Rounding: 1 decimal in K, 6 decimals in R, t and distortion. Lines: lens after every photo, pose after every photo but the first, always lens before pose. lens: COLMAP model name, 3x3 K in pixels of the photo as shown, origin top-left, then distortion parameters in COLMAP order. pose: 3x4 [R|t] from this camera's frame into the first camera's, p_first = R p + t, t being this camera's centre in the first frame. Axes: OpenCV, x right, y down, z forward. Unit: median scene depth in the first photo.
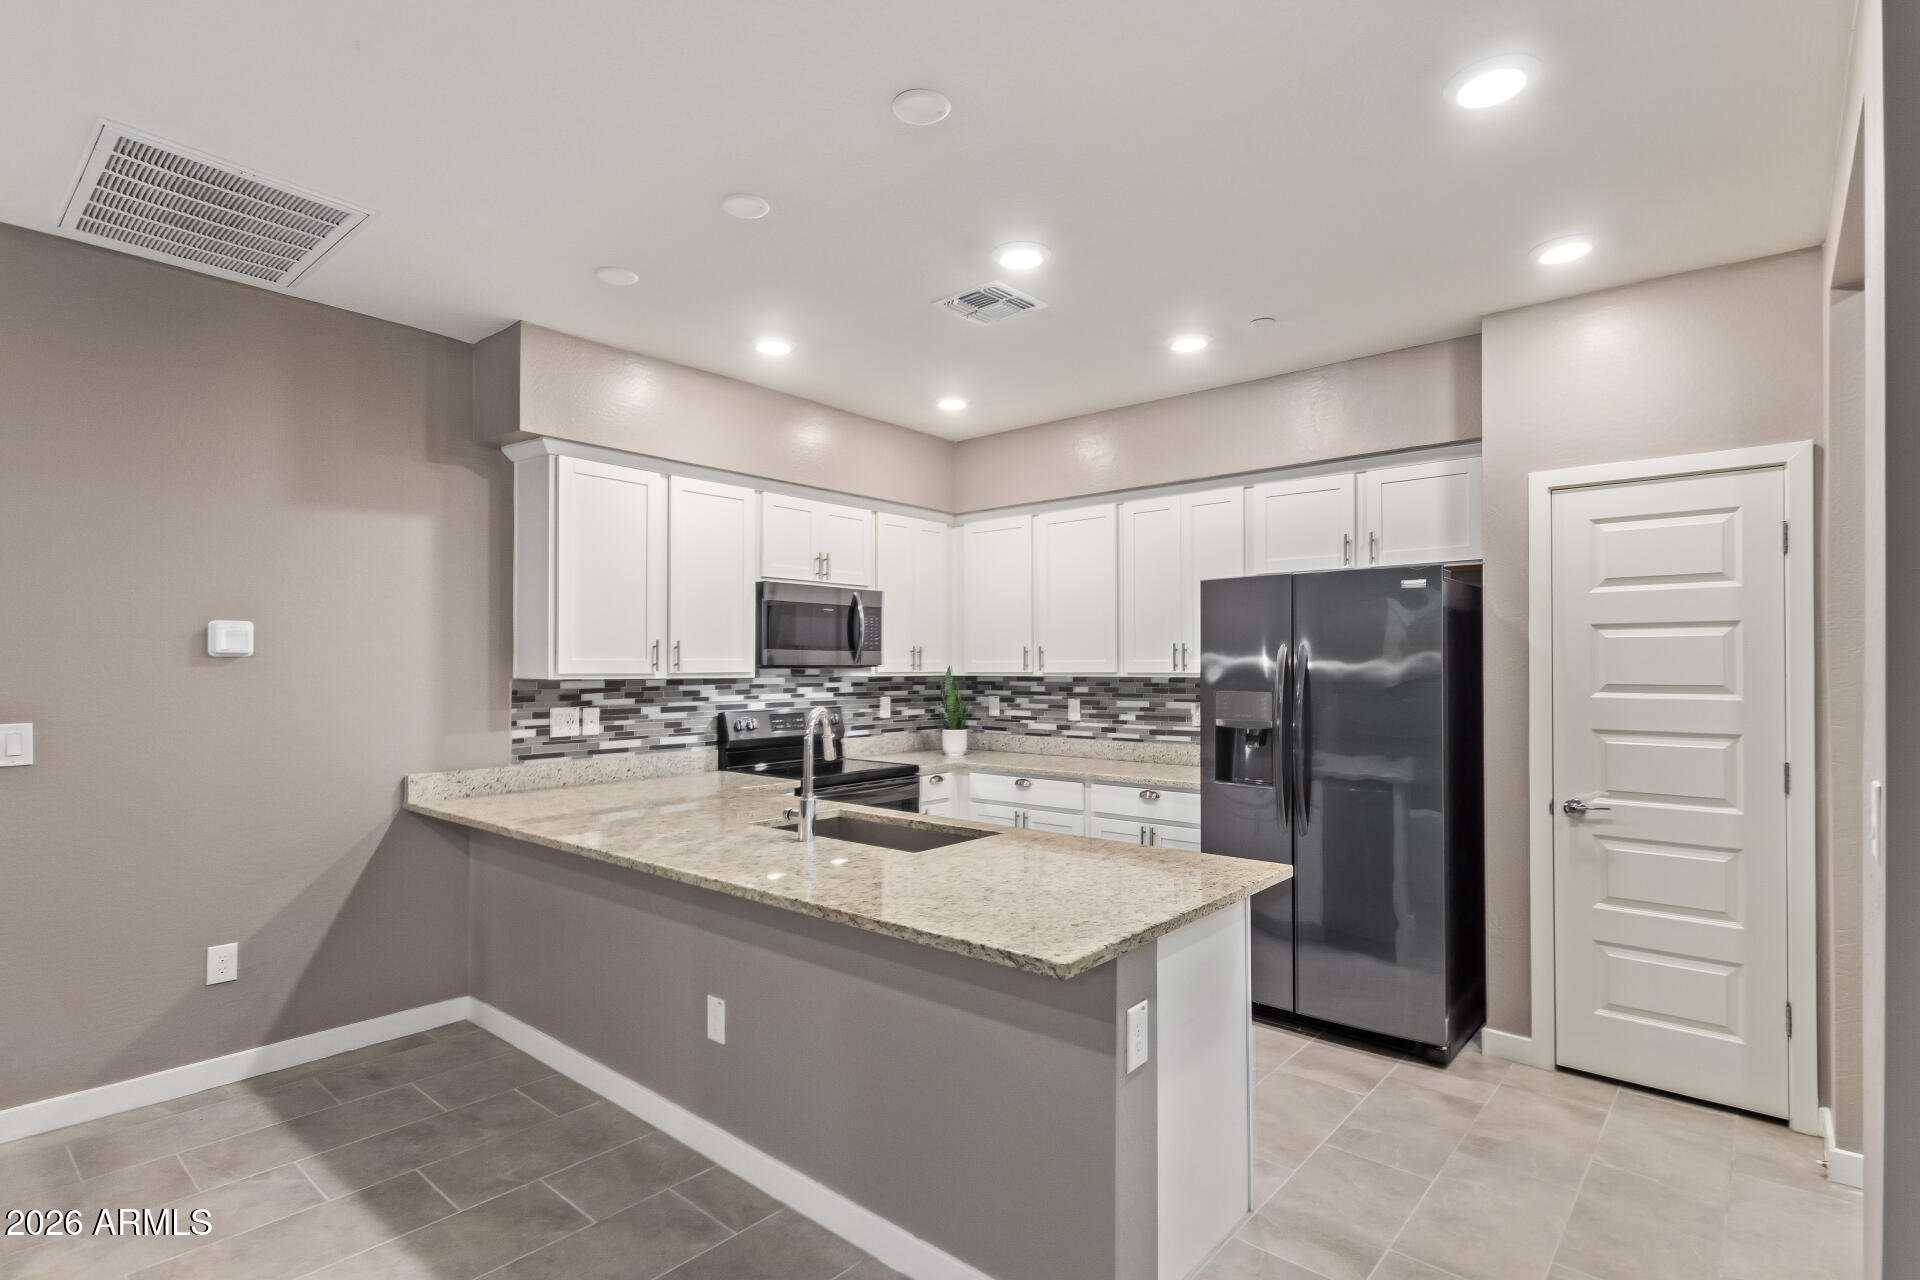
lens RADIAL K [[936.2, 0, 962.4], [0, 936.2, 655.8], [0, 0, 1]] dist [0.008850, -0.001457]
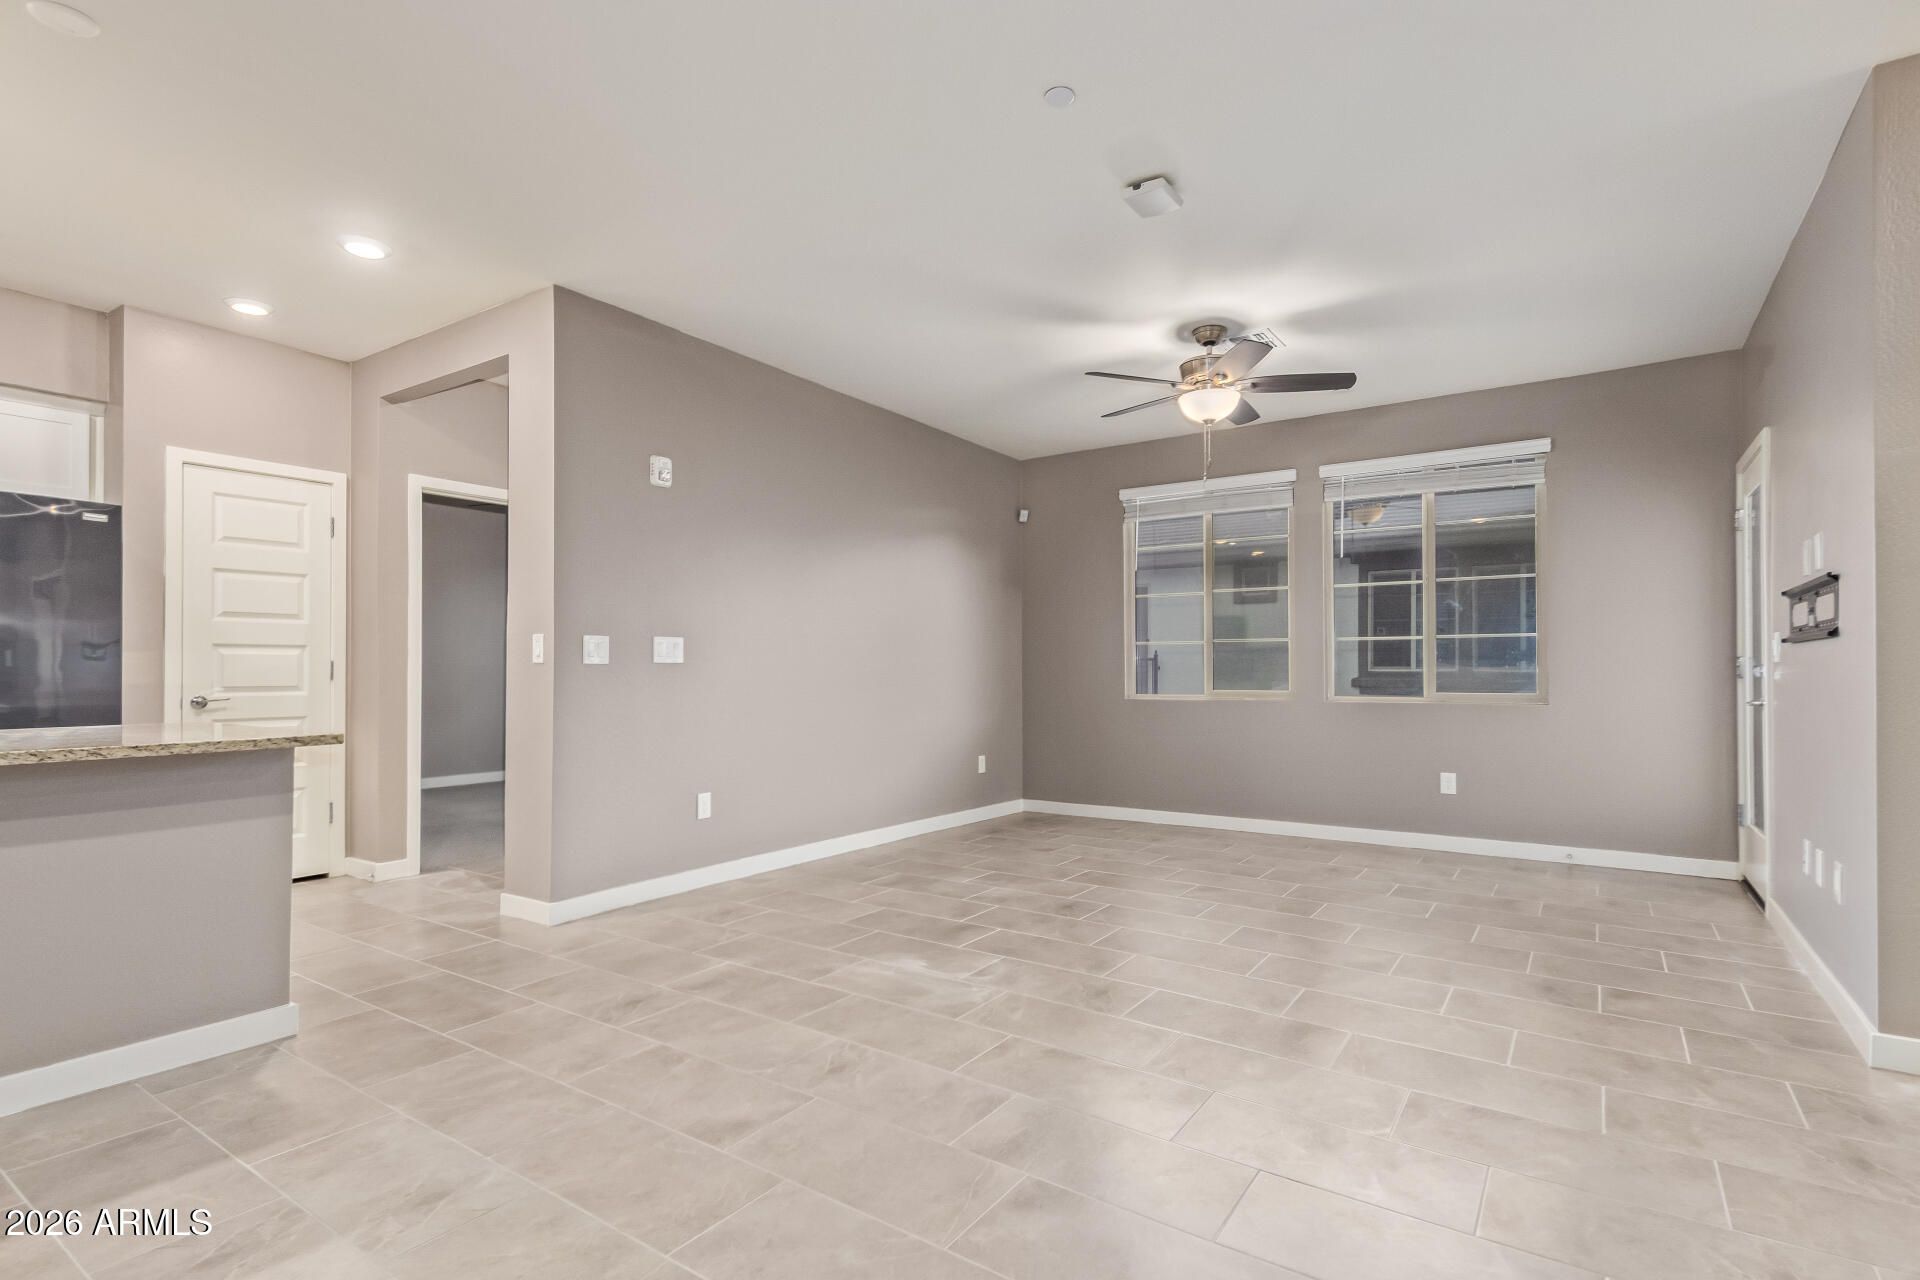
lens RADIAL K [[936.2, 0, 966.5], [0, 936.2, 653.6], [0, 0, 1]] dist [0.008850, -0.001457]
pose [[-0.107509, 0.011206, 0.994141, -0.698082], [-0.009280, 0.999882, -0.012274, 0.083741], [-0.994161, -0.010545, -0.107392, 0.037838]]
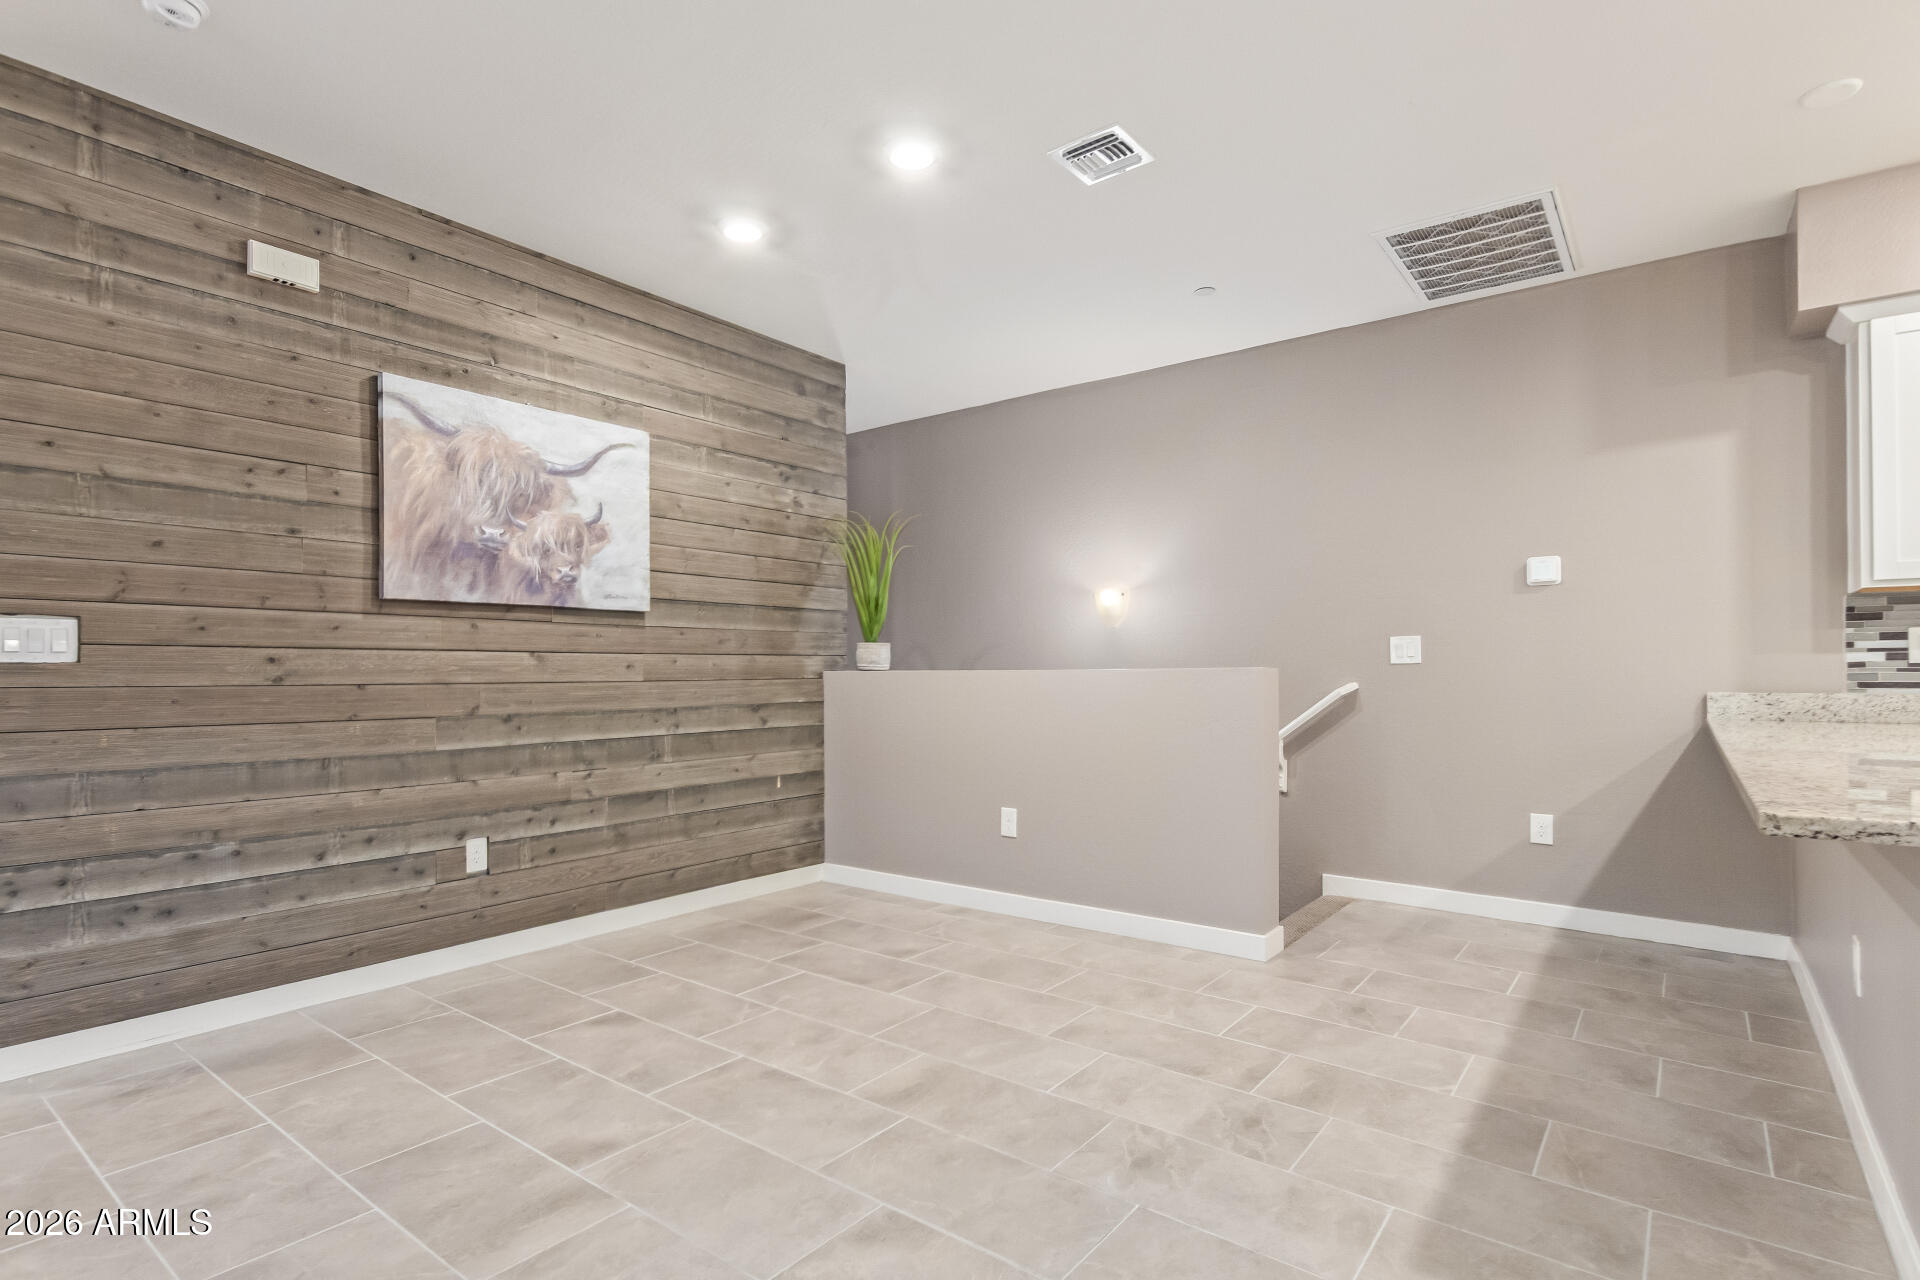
lens RADIAL K [[936.2, 0, 970.5], [0, 936.2, 661.1], [0, 0, 1]] dist [0.008850, -0.001457]
pose [[0.055596, -0.015487, -0.998333, 0.349652], [0.011603, 0.999822, -0.014863, 0.091091], [0.998386, -0.010757, 0.055766, 0.137593]]
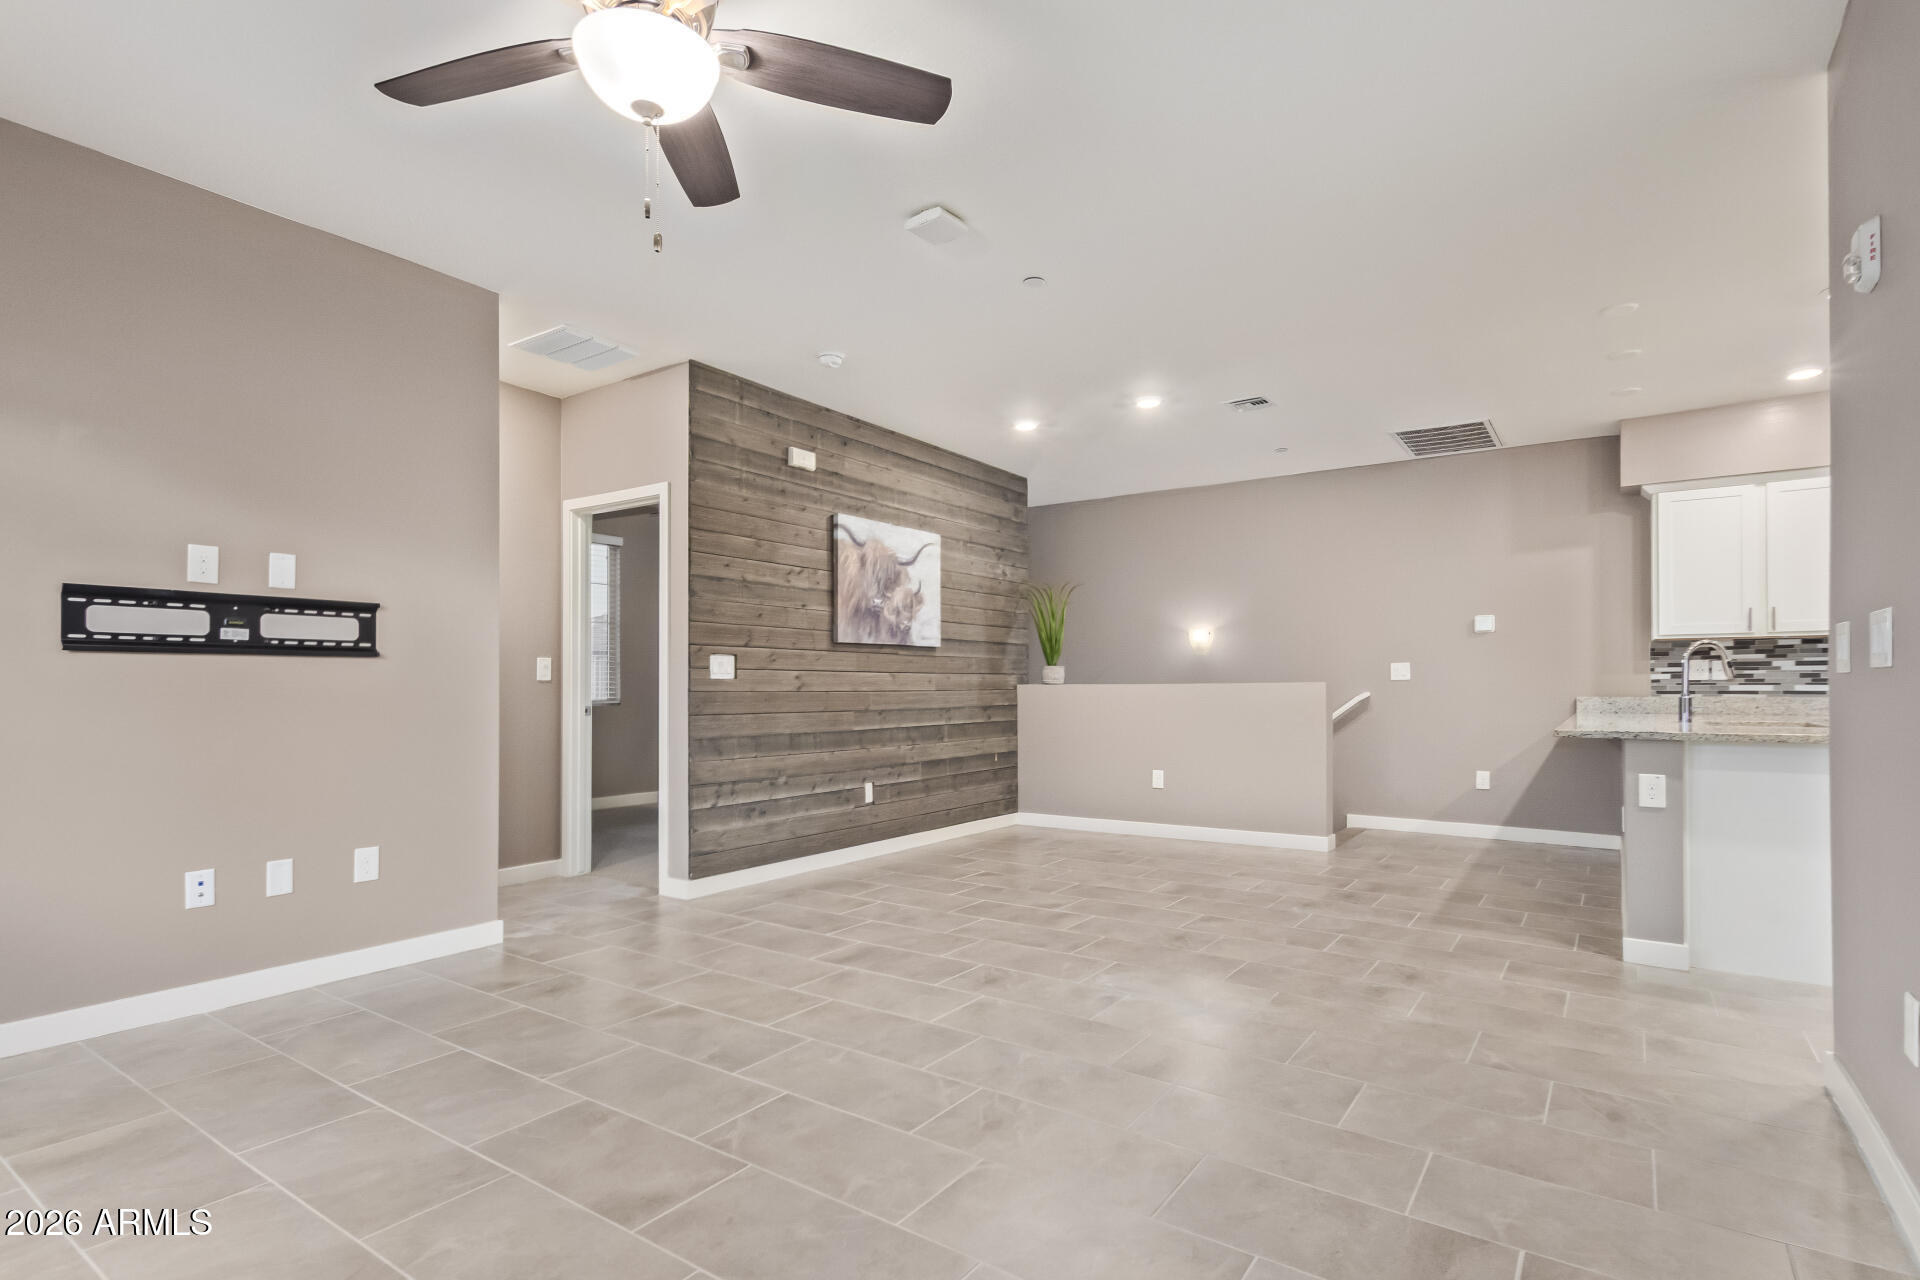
lens RADIAL K [[936.2, 0, 971.8], [0, 936.2, 677.6], [0, 0, 1]] dist [0.008850, -0.001457]
pose [[0.101588, -0.014434, -0.994722, 0.944816], [0.011053, 0.999849, -0.013379, 0.093615], [0.994765, -0.009636, 0.101732, -0.268301]]
